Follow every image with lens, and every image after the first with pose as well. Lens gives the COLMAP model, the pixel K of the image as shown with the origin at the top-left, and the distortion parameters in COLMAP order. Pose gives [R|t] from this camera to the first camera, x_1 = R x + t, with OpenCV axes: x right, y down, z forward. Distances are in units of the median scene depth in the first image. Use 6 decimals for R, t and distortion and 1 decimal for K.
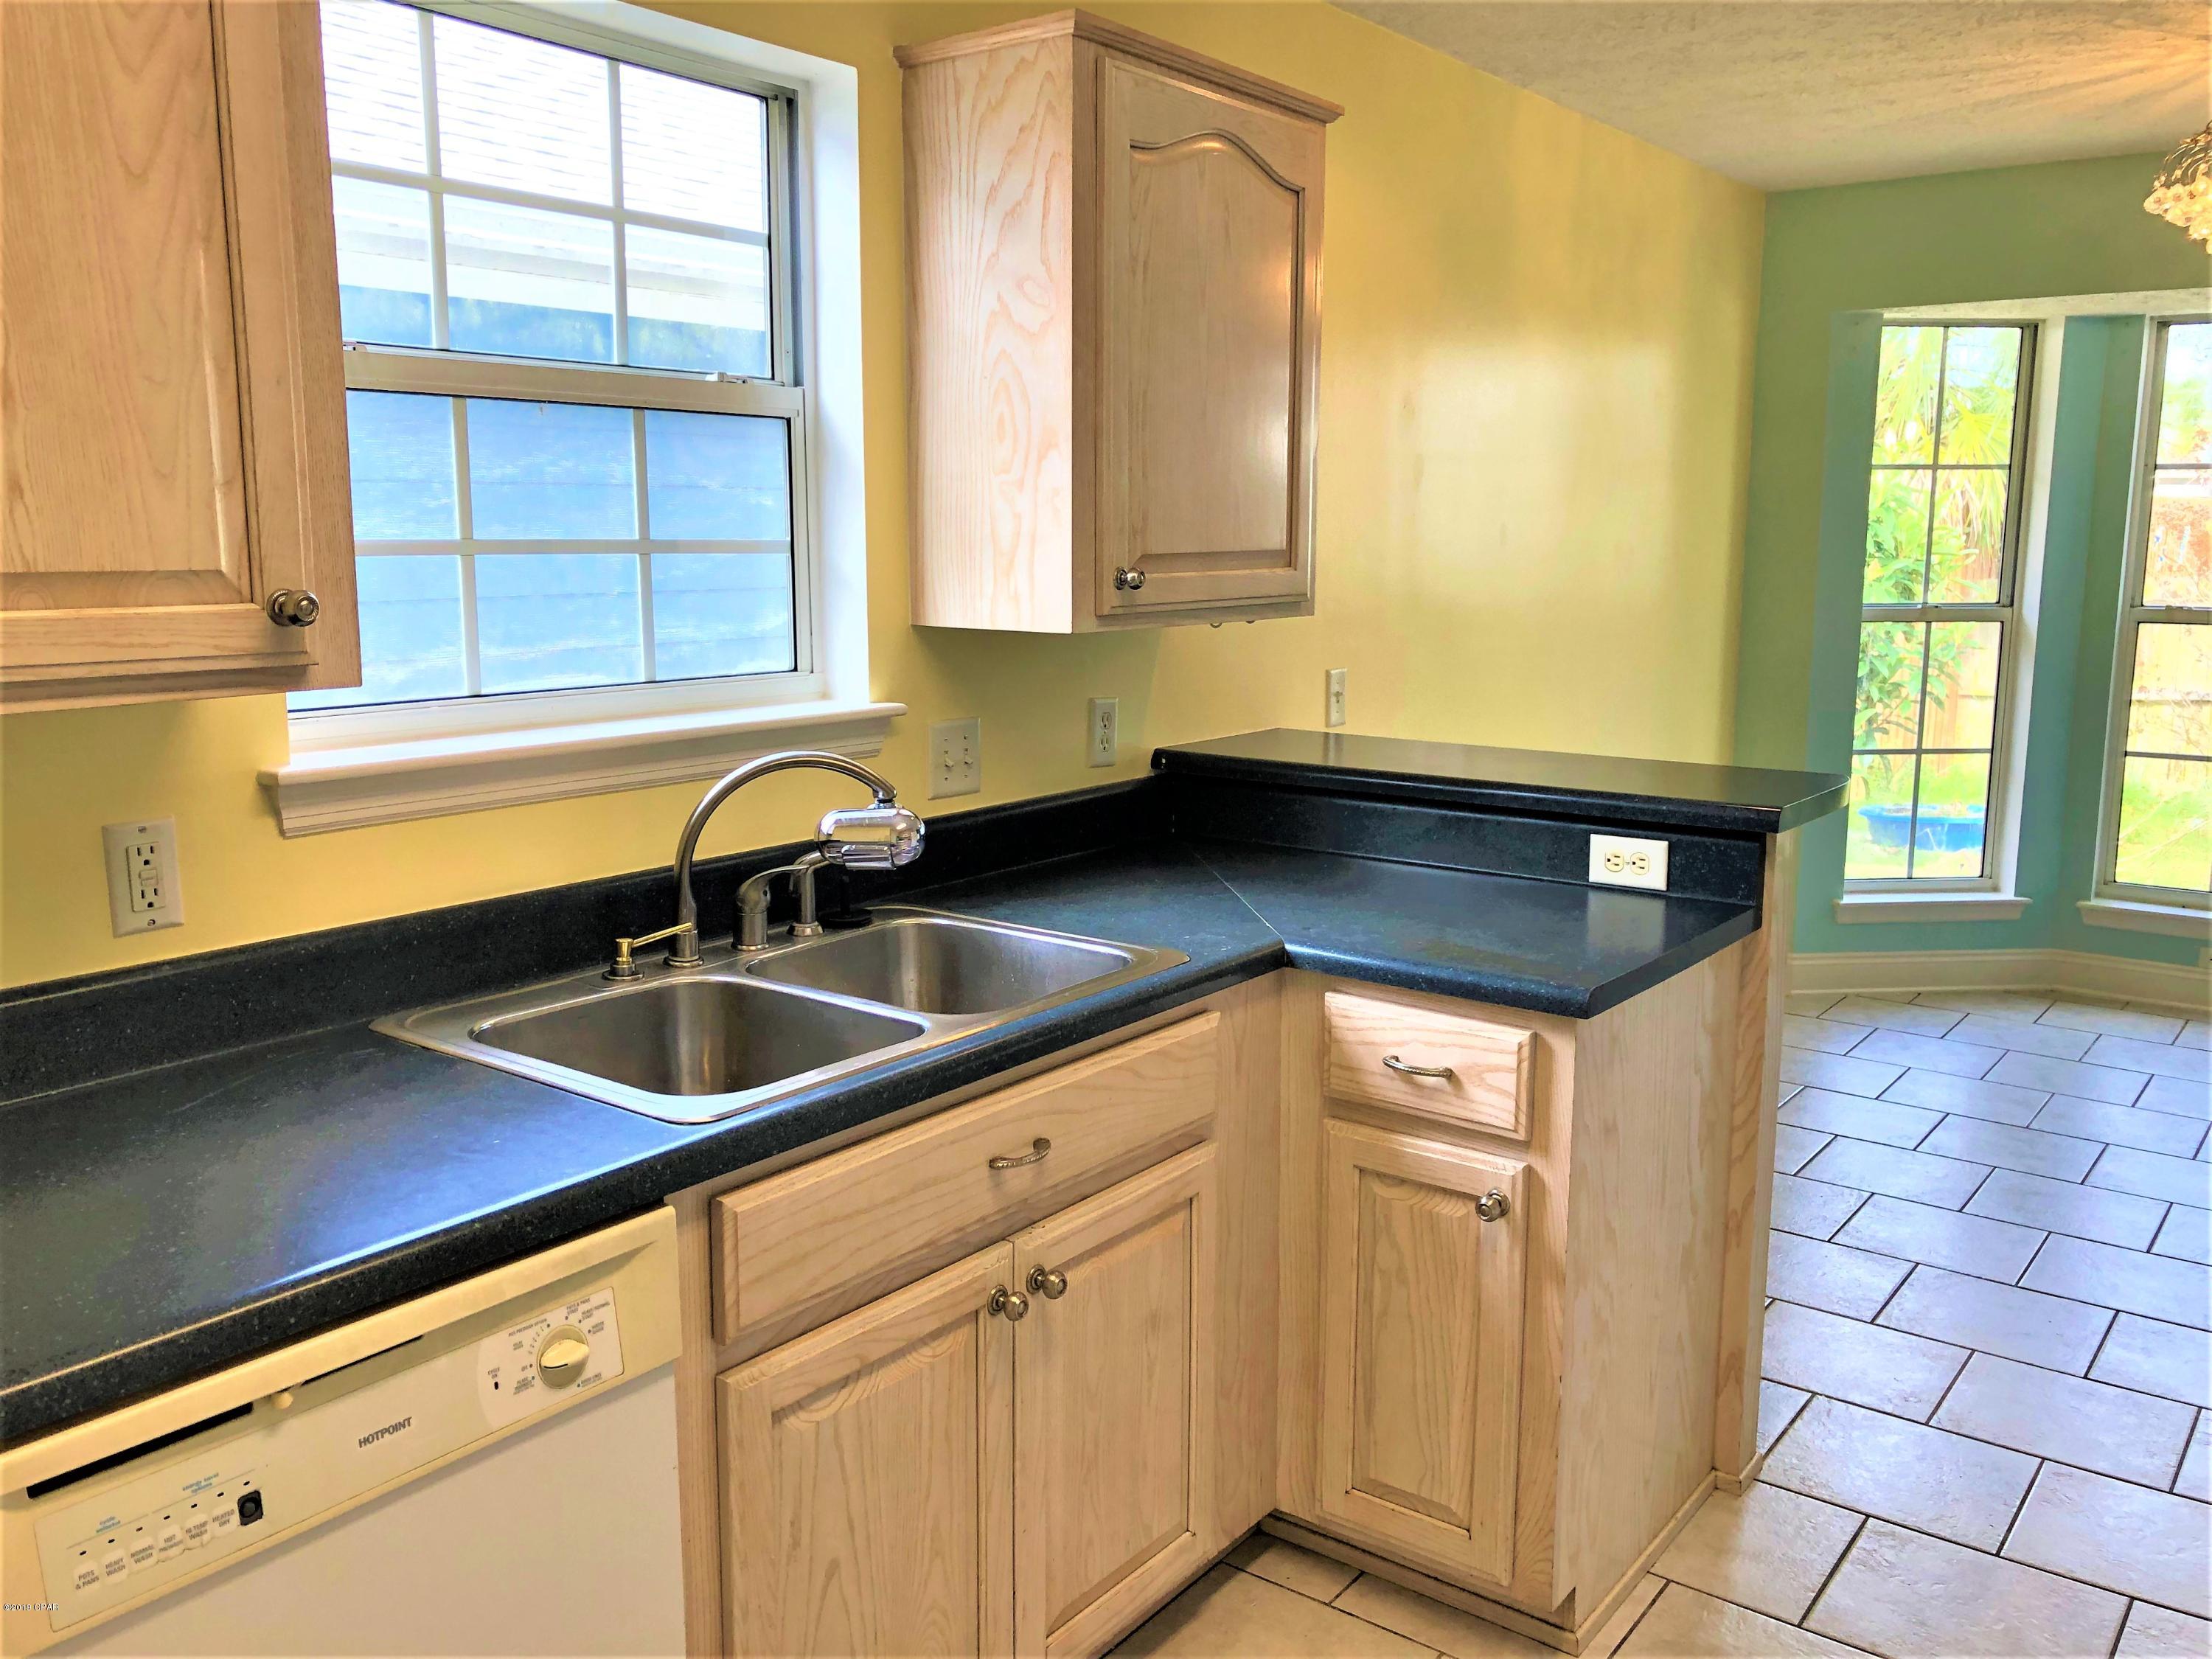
lens RADIAL K [[1825.3, 0, 1100.9], [0, 1825.3, 816.4], [0, 0, 1]] dist [0.031648, -0.026658]
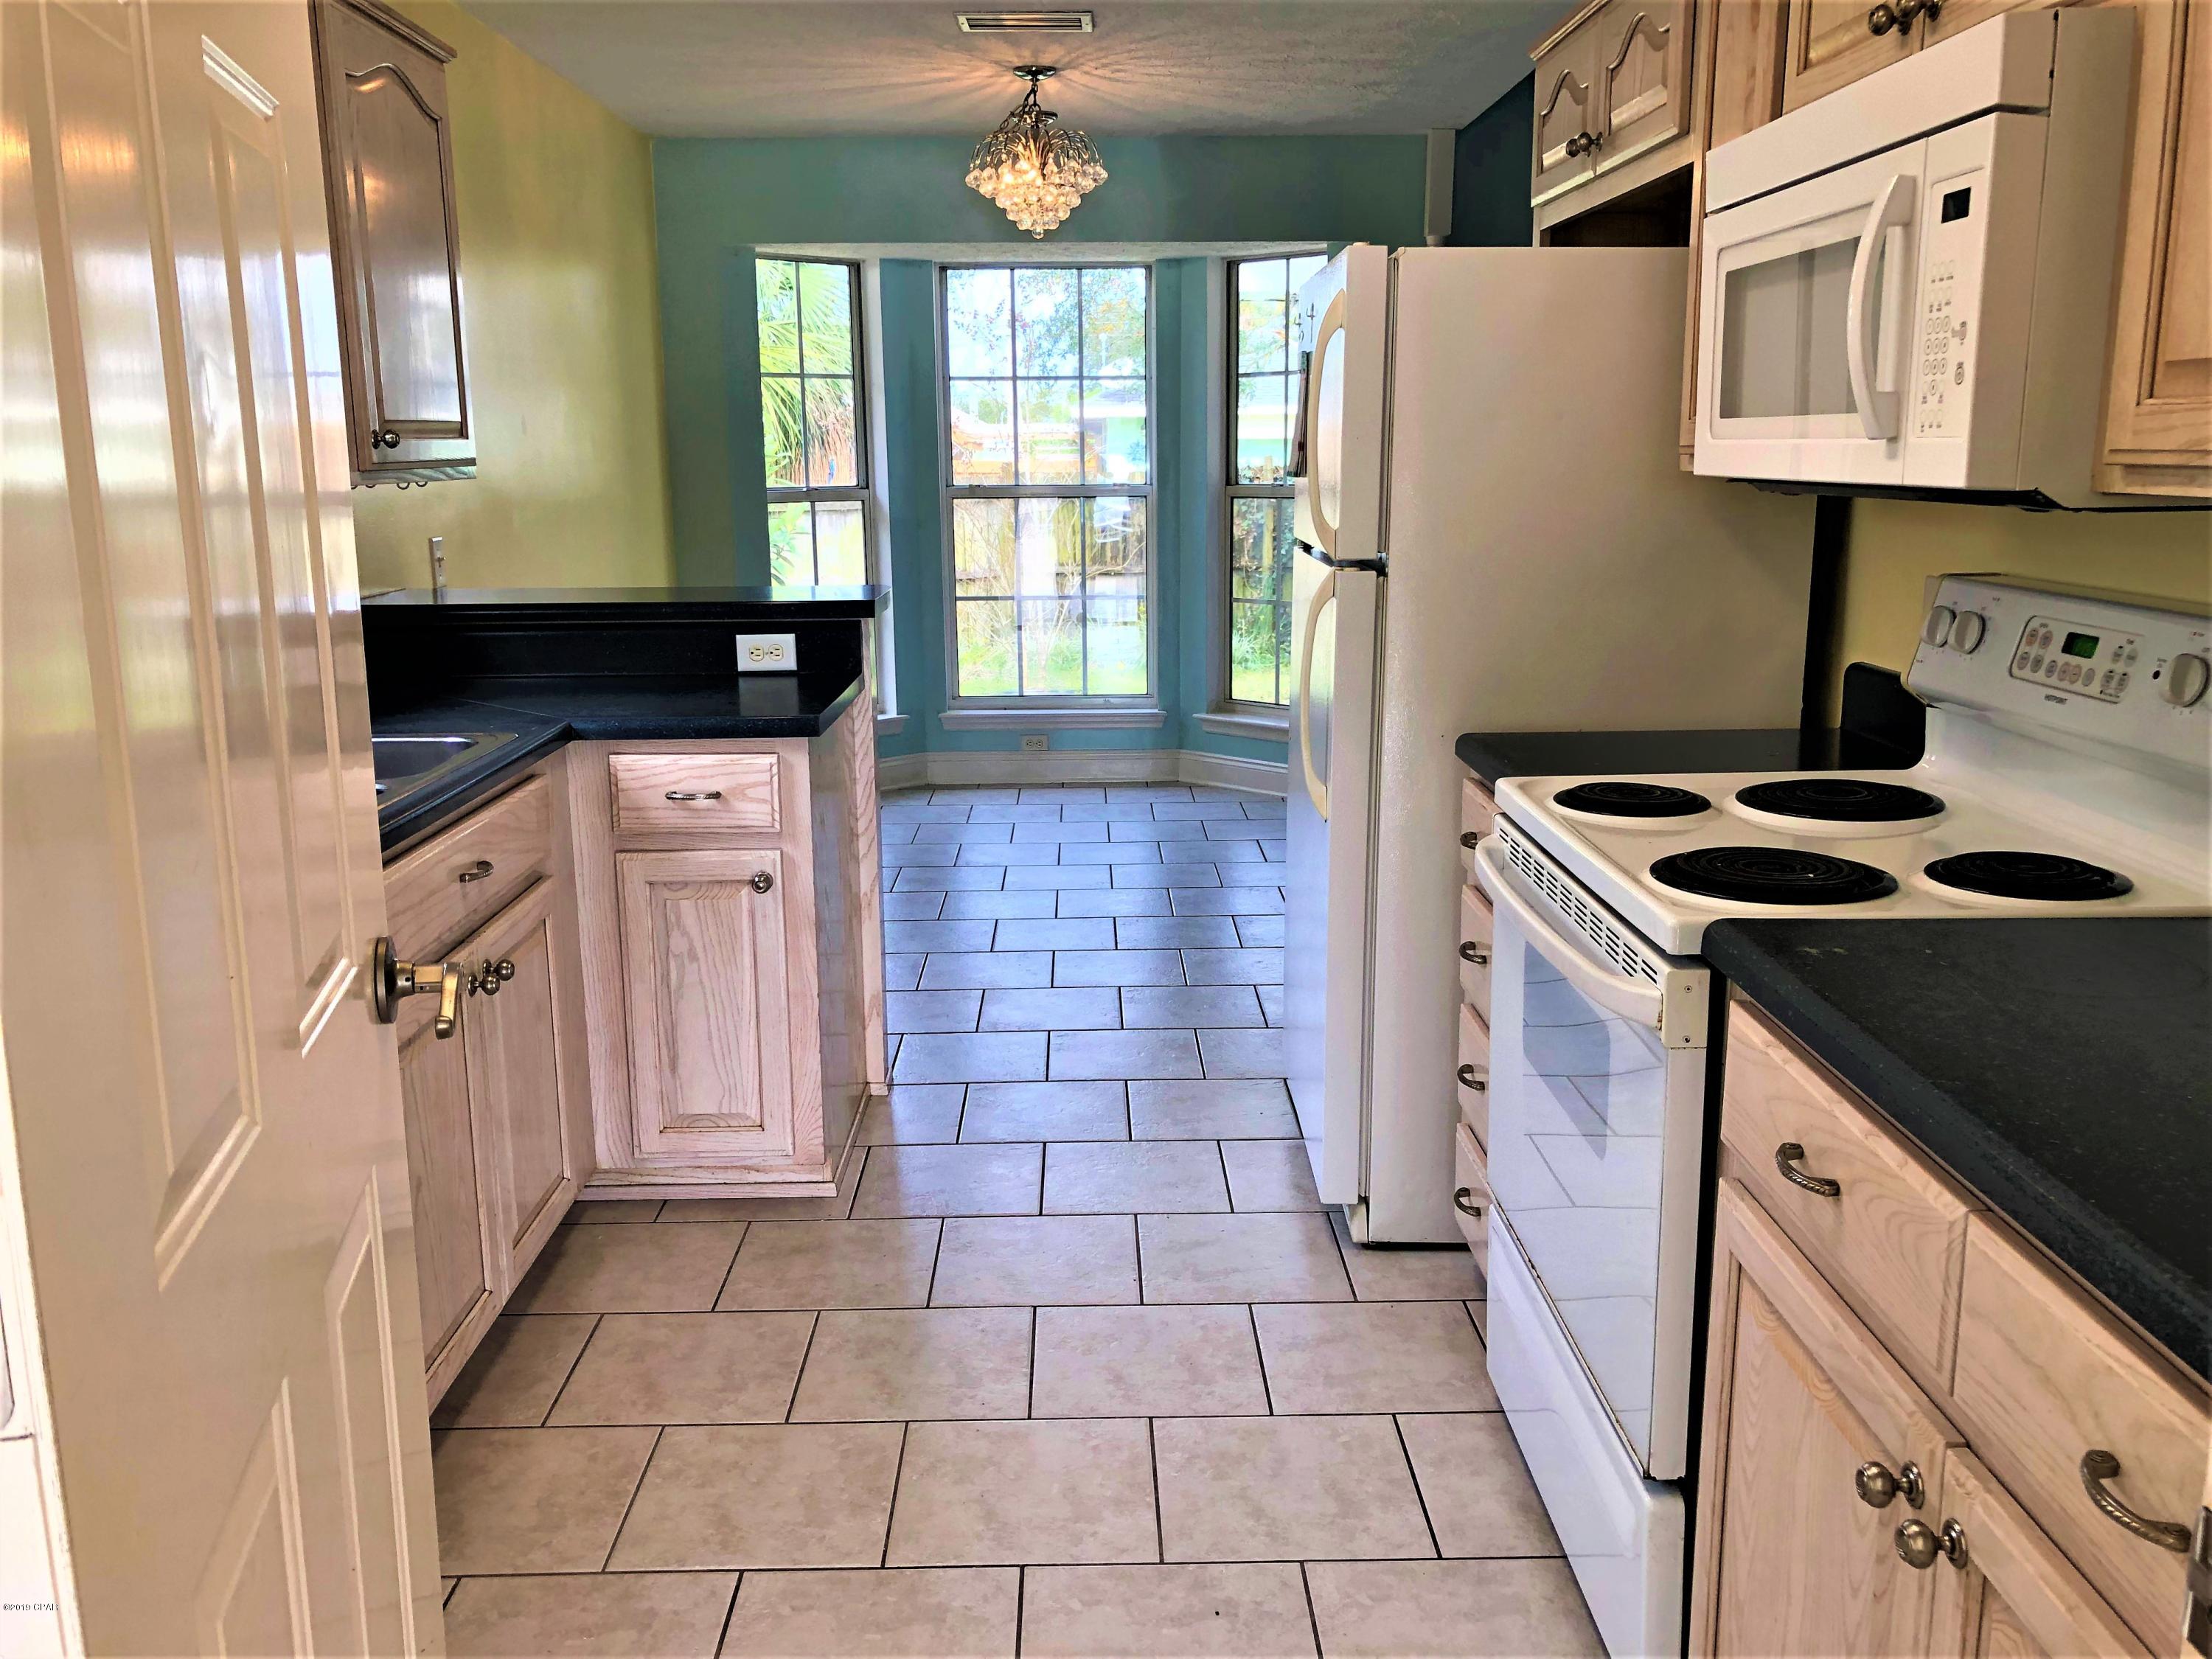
lens RADIAL K [[1825.3, 0, 1108.9], [0, 1825.3, 826.5], [0, 0, 1]] dist [0.031648, -0.026658]
pose [[0.789422, -0.137392, 0.598278, -0.340302], [0.111173, 0.990513, 0.080776, 0.071705], [-0.603700, 0.002746, 0.797207, -0.232093]]
